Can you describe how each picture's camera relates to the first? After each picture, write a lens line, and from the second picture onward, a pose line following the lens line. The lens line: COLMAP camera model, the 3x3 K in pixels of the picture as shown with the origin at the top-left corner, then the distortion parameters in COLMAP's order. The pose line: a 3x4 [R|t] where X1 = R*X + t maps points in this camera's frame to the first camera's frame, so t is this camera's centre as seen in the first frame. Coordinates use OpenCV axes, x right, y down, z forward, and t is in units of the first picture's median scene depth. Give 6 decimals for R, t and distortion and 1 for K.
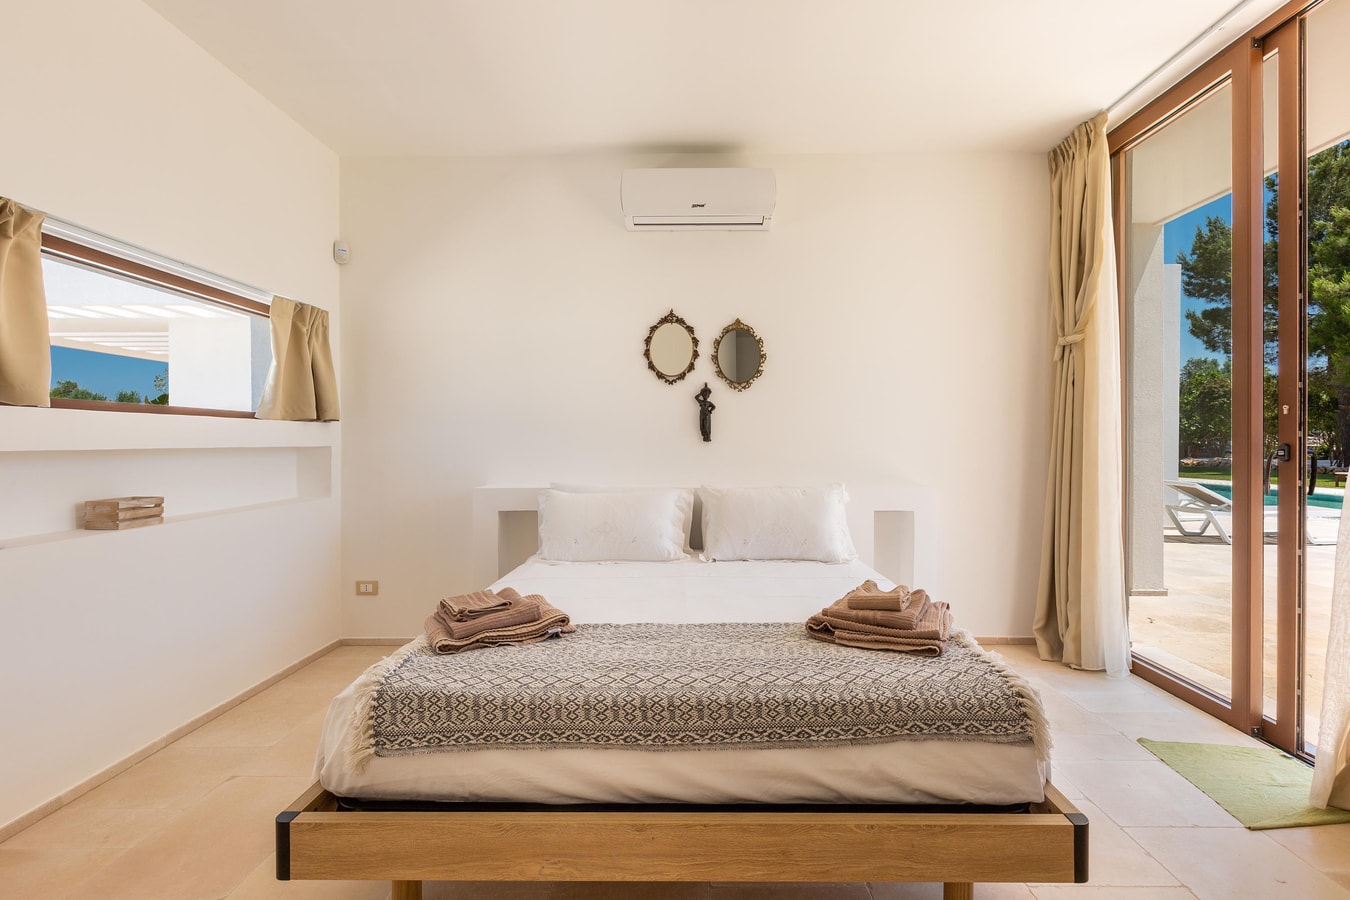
lens RADIAL K [[641.7, 0, 701.4], [0, 641.7, 436.2], [0, 0, 1]] dist [0.000787, 0.000731]
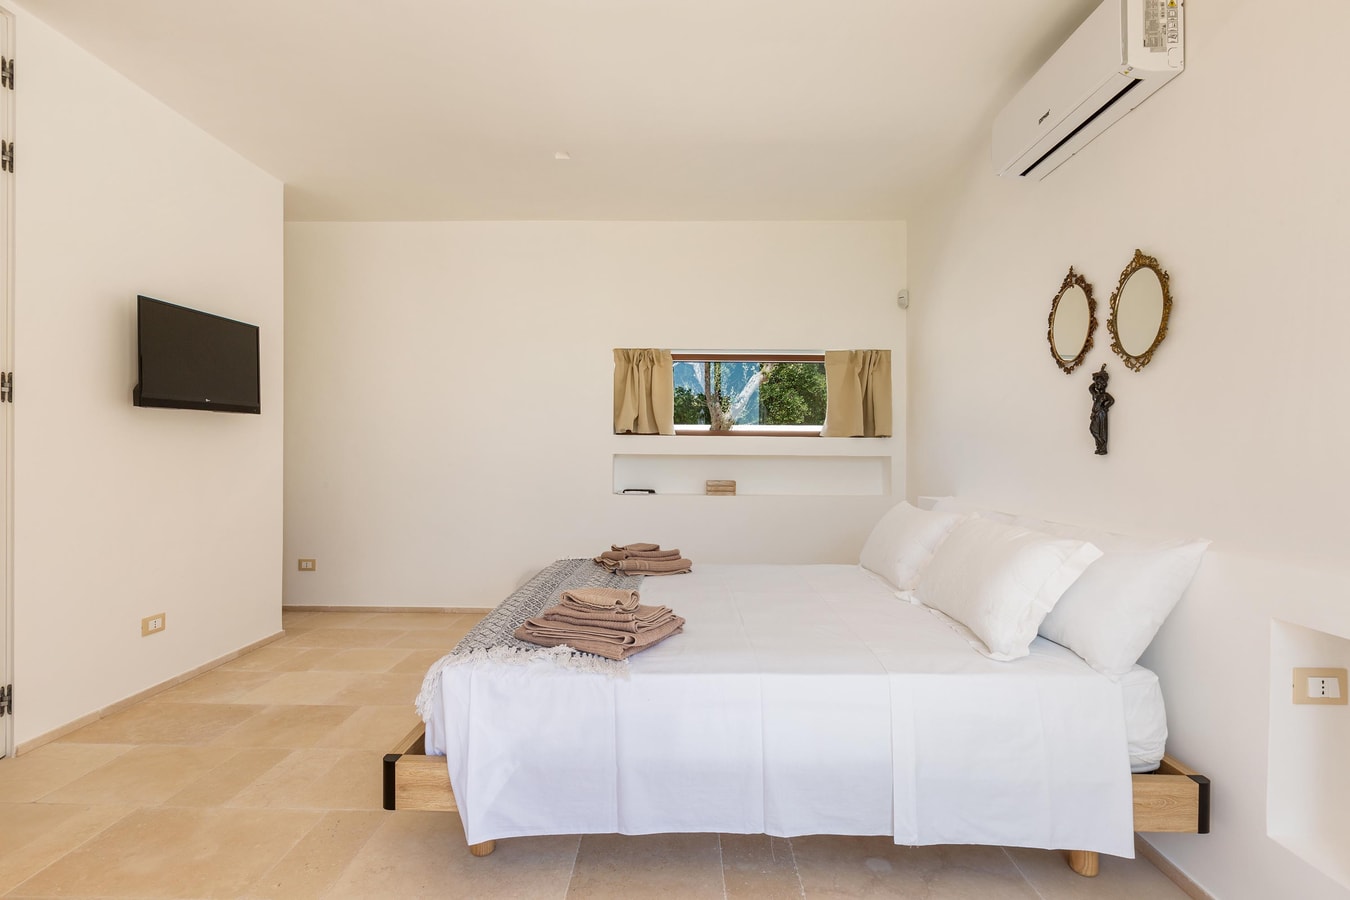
lens RADIAL K [[641.7, 0, 673.9], [0, 641.7, 450.3], [0, 0, 1]] dist [0.000787, 0.000731]
pose [[-0.008404, -0.003881, -0.999957, 0.661343], [-0.013114, 0.999907, -0.003771, 0.011761], [0.999879, 0.013082, -0.008454, 0.572988]]
